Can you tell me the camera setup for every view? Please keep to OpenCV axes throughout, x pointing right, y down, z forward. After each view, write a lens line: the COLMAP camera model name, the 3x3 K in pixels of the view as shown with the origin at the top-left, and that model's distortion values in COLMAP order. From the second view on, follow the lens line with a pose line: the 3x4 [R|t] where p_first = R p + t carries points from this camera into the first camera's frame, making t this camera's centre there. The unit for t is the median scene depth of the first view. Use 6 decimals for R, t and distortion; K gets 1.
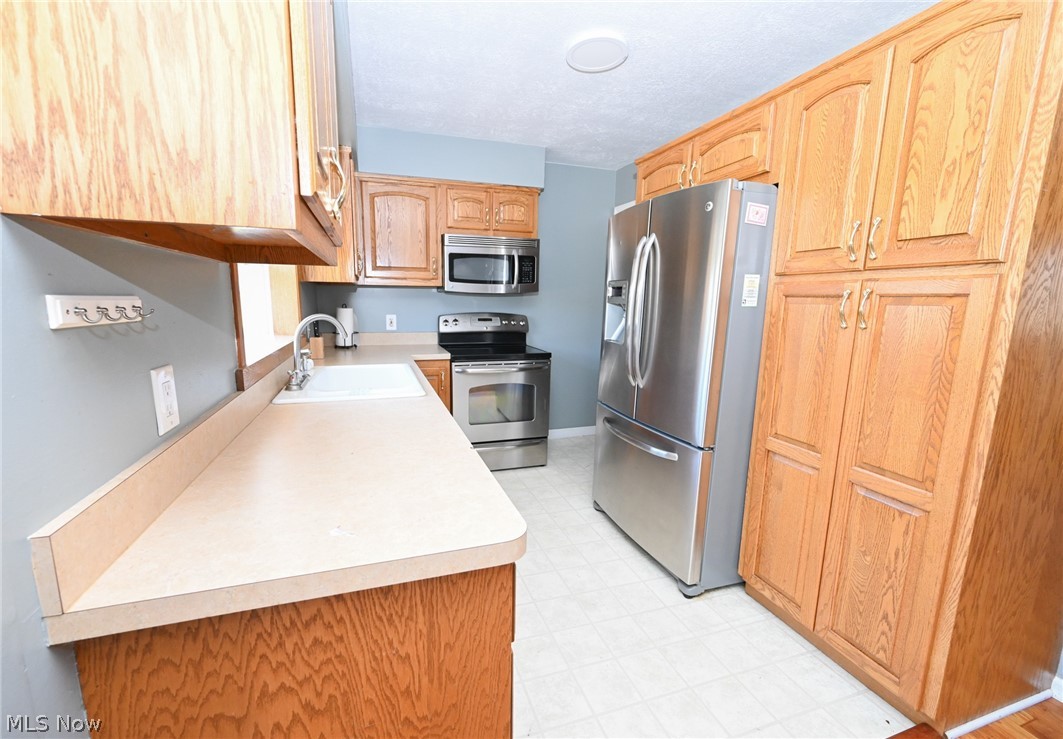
lens RADIAL K [[436.8, 0, 509.9], [0, 436.8, 371.3], [0, 0, 1]] dist [-0.000556, 0.000131]
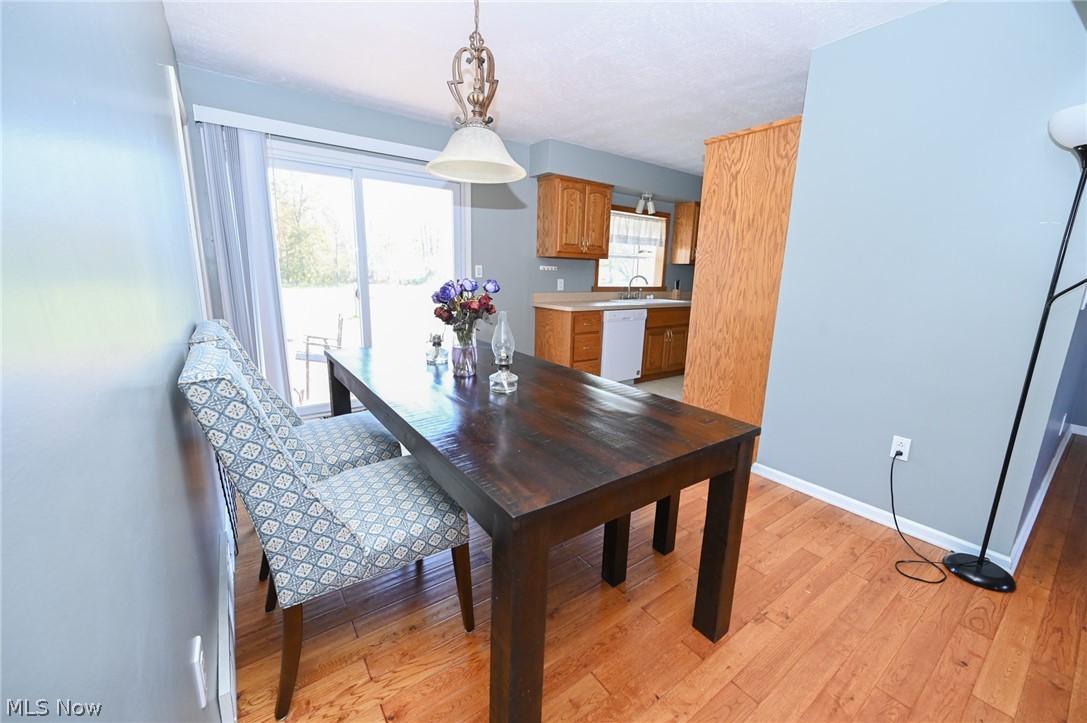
lens RADIAL K [[427.1, 0, 546.2], [0, 427.1, 362.1], [0, 0, 1]] dist [-0.001696, -0.000139]
pose [[0.322016, 0.193279, -0.926795, 1.892561], [-0.178339, 0.973797, 0.141117, 0.122387], [0.929785, 0.119842, 0.348047, -0.416344]]
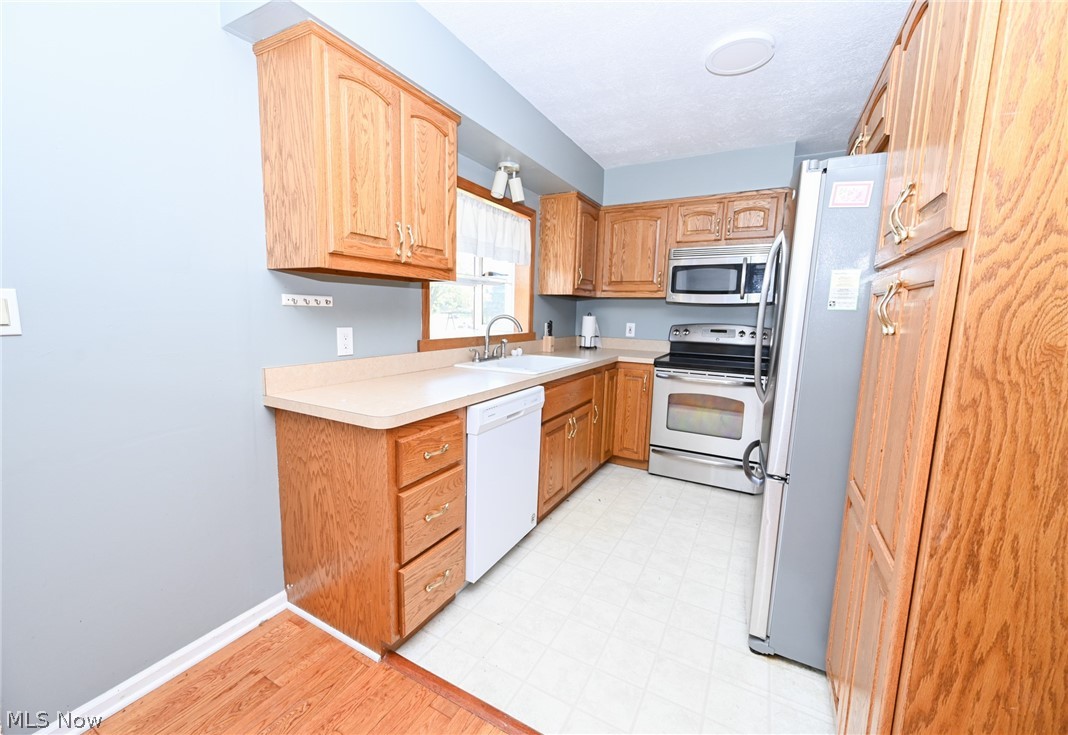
lens RADIAL K [[433.2, 0, 521.7], [0, 433.2, 366.8], [0, 0, 1]] dist [-0.003504, -0.000054]
pose [[0.681148, 0.097680, -0.725600, 0.638391], [-0.133909, 0.990964, 0.007698, 0.022937], [0.719796, 0.091921, 0.688073, 0.045395]]
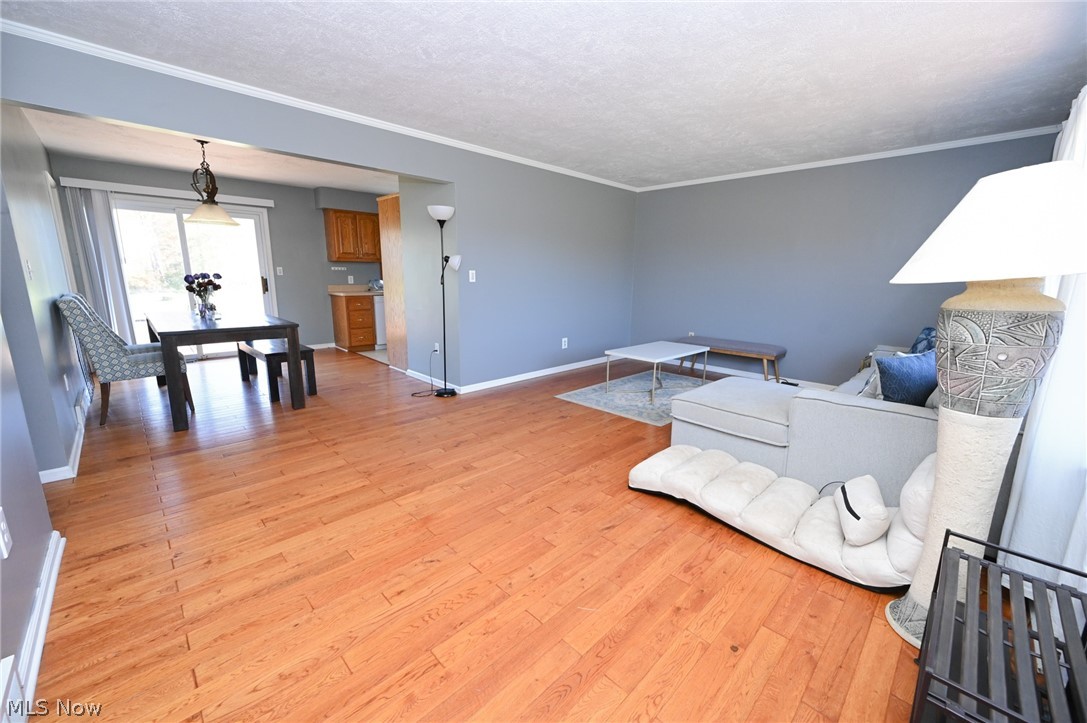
lens RADIAL K [[427.3, 0, 549.2], [0, 427.3, 365.0], [0, 0, 1]] dist [-0.001174, -0.000341]
pose [[0.456308, 0.179890, -0.871448, 3.566774], [-0.156072, 0.980350, 0.120648, 0.034606], [0.876028, 0.080956, 0.475418, 0.235810]]
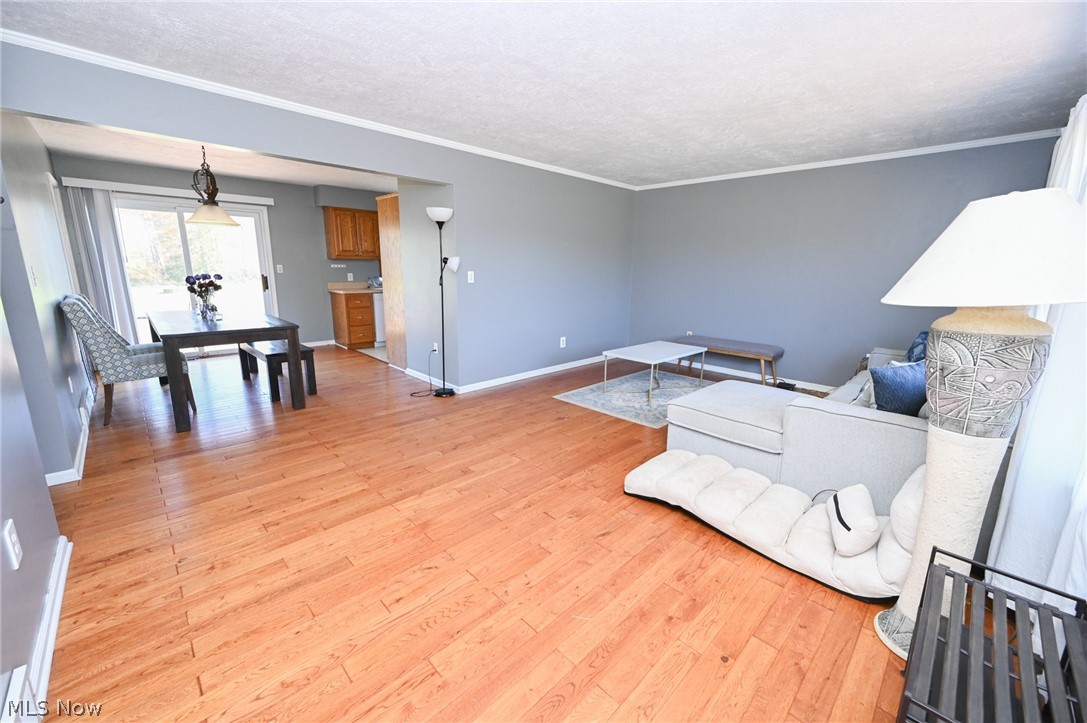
lens RADIAL K [[427.1, 0, 546.2], [0, 427.1, 362.1], [0, 0, 1]] dist [-0.001696, -0.000139]
pose [[0.451461, 0.190334, -0.871754, 3.572954], [-0.158453, 0.978558, 0.131594, -0.007050], [0.878109, 0.078722, 0.471940, 0.232417]]
